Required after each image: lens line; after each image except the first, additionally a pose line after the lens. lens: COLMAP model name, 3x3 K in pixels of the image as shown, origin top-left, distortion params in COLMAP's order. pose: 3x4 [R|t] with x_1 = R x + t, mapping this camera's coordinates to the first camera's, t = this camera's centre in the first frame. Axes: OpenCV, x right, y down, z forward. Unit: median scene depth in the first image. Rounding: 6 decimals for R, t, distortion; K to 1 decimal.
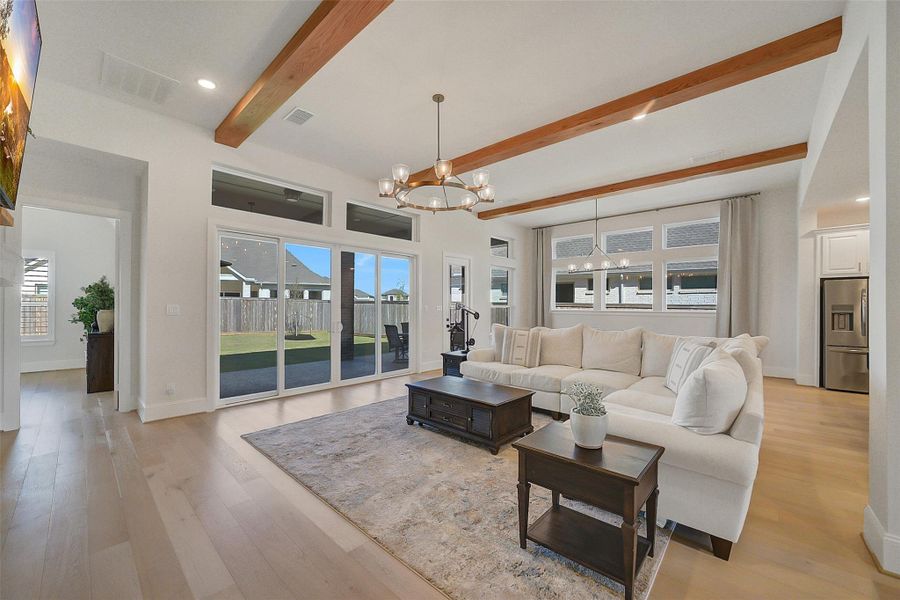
lens RADIAL K [[350.8, 0, 445.1], [0, 350.8, 304.6], [0, 0, 1]] dist [-0.029194, 0.006054]
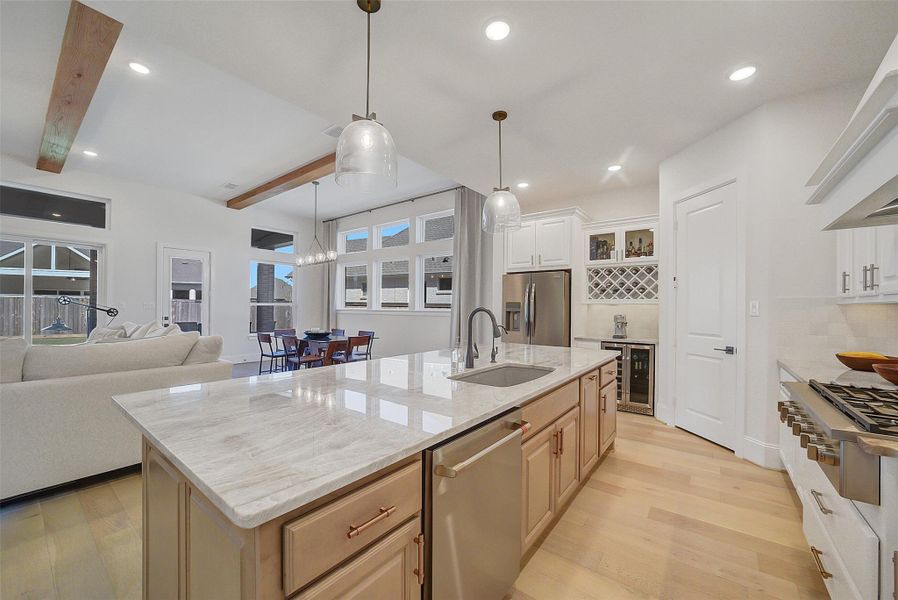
lens RADIAL K [[350.0, 0, 450.3], [0, 350.0, 307.1], [0, 0, 1]] dist [-0.029194, 0.006054]
pose [[0.995648, 0.003207, 0.093140, 0.698544], [-0.003115, 0.999995, -0.001131, 0.012317], [-0.093143, 0.000836, 0.995652, 0.072037]]
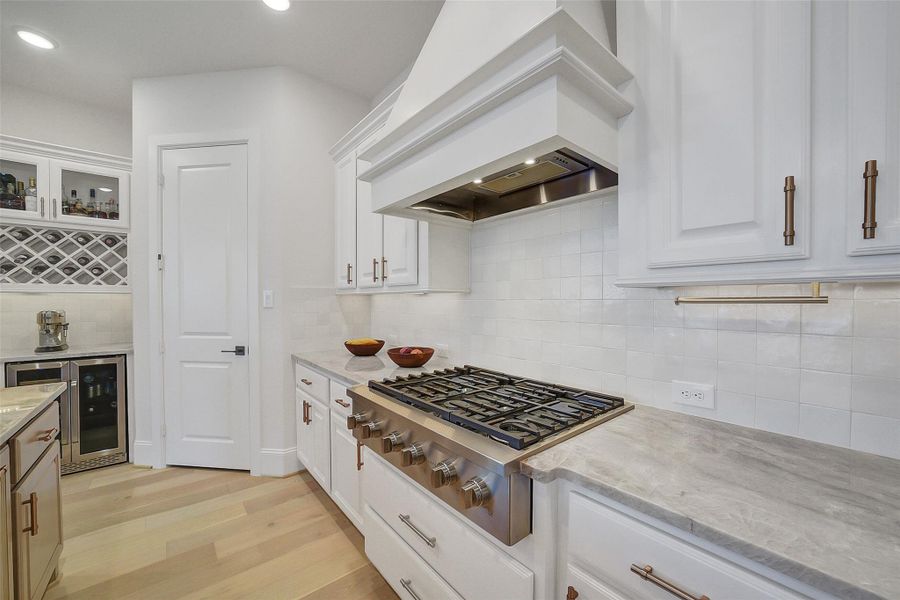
lens RADIAL K [[350.8, 0, 452.2], [0, 350.8, 305.6], [0, 0, 1]] dist [-0.029194, 0.006054]
pose [[0.137178, -0.019536, 0.990354, 0.770163], [0.000382, 0.999806, 0.019670, 0.012150], [-0.990546, -0.002320, 0.137159, 0.211624]]
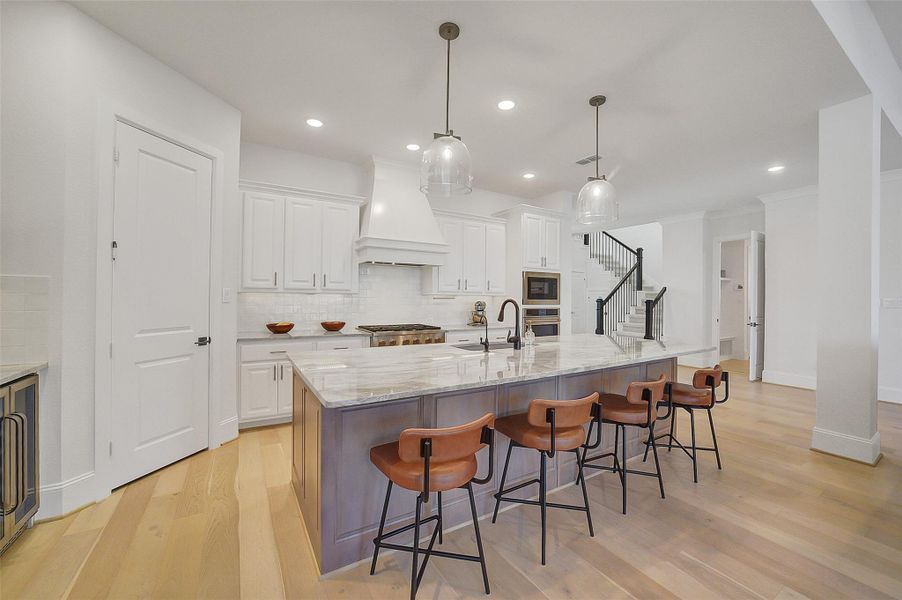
lens RADIAL K [[351.6, 0, 452.8], [0, 351.6, 297.1], [0, 0, 1]] dist [-0.029194, 0.006054]
pose [[-0.960650, -0.013891, 0.277415, 0.707858], [-0.014812, 0.999890, -0.001223, 0.011171], [-0.277367, -0.005284, -0.960749, 0.792953]]
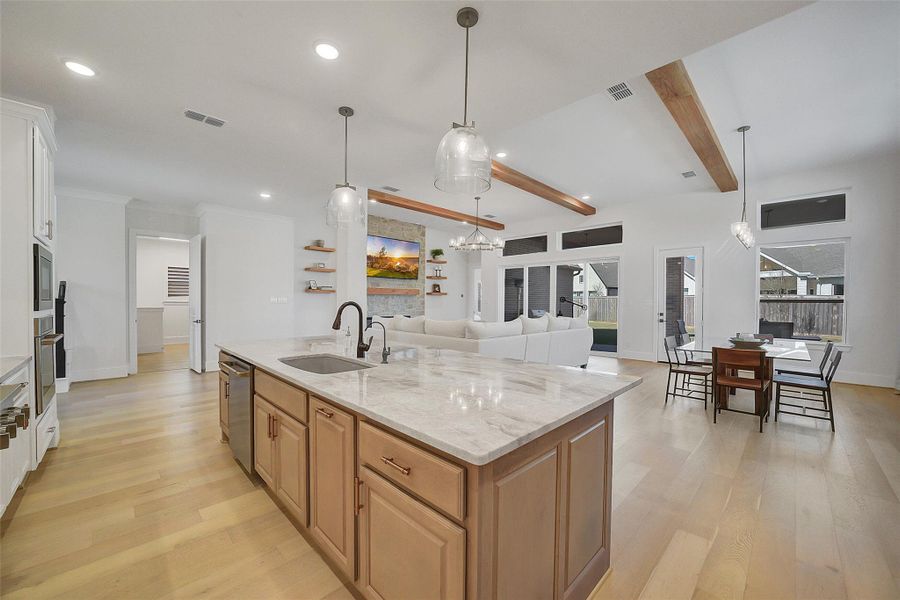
lens RADIAL K [[350.8, 0, 449.3], [0, 350.8, 303.6], [0, 0, 1]] dist [-0.029194, 0.006054]
pose [[-0.045280, 0.003336, -0.998969, 1.094853], [-0.005868, 0.999976, 0.003606, 0.012136], [0.998957, 0.006025, -0.045260, 0.497092]]
